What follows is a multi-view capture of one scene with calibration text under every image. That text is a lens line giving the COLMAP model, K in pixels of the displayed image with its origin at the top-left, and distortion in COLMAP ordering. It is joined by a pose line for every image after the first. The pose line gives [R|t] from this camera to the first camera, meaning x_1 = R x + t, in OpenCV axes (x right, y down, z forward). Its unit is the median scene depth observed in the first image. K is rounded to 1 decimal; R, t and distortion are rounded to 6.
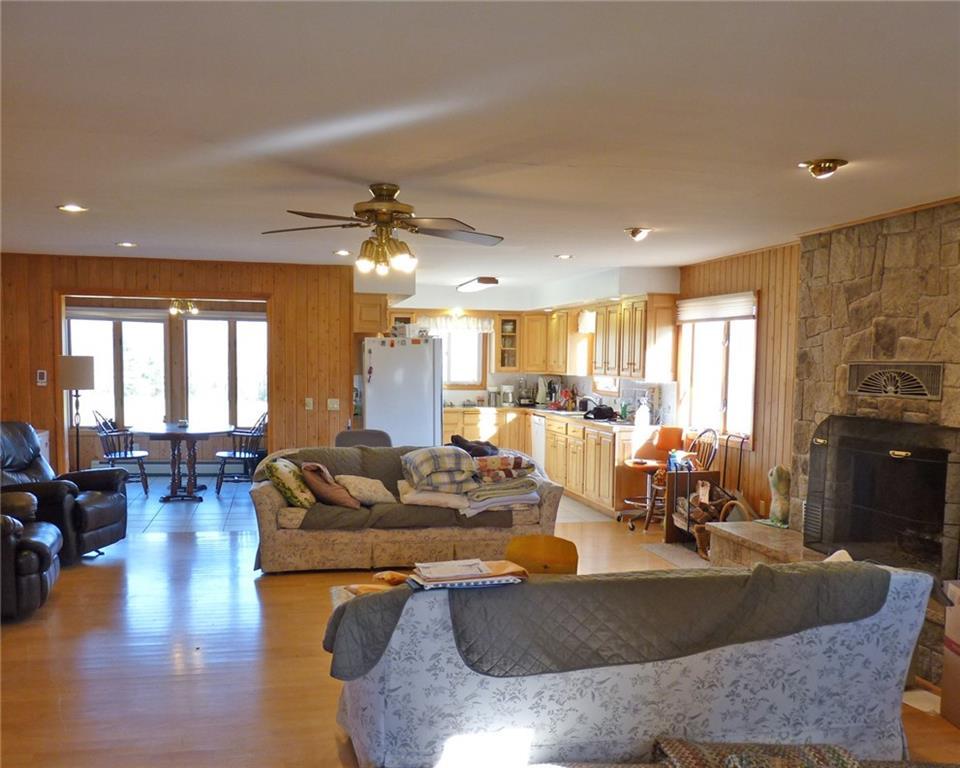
lens RADIAL K [[831.8, 0, 480.0], [0, 831.8, 384.0], [0, 0, 1]] dist [-0.007281, 0.001715]
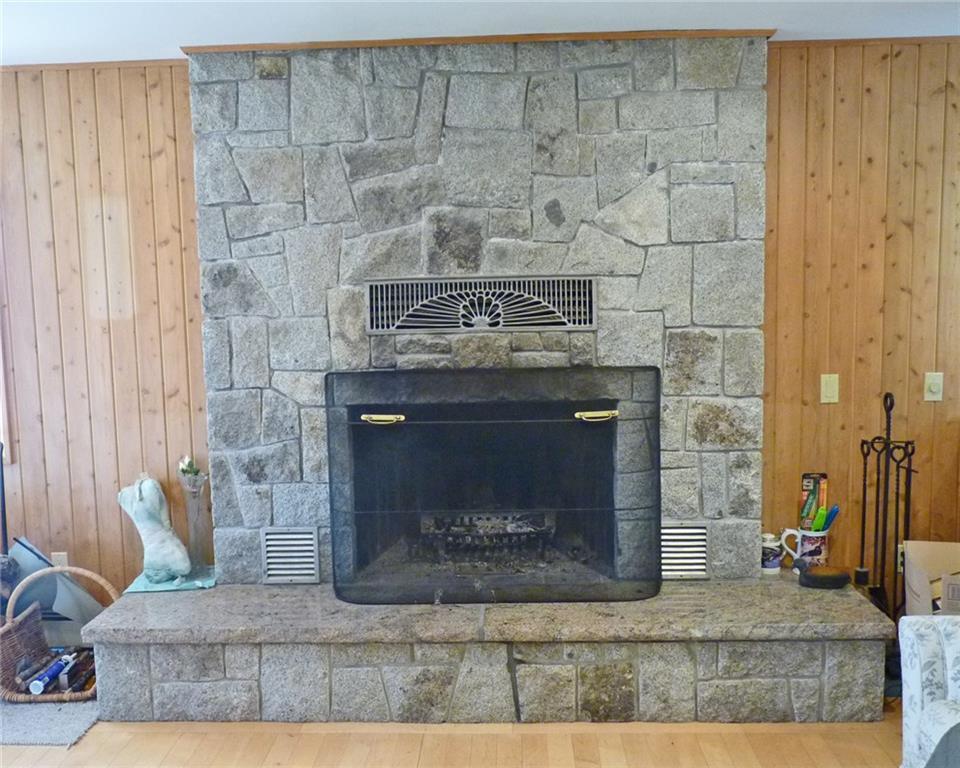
lens RADIAL K [[831.8, 0, 479.6], [0, 831.8, 383.1], [0, 0, 1]] dist [-0.007281, 0.001715]
pose [[0.259786, -0.112470, 0.959094, -0.120529], [0.050771, 0.993411, 0.102743, -0.010737], [-0.964331, 0.022003, 0.263785, 0.780007]]
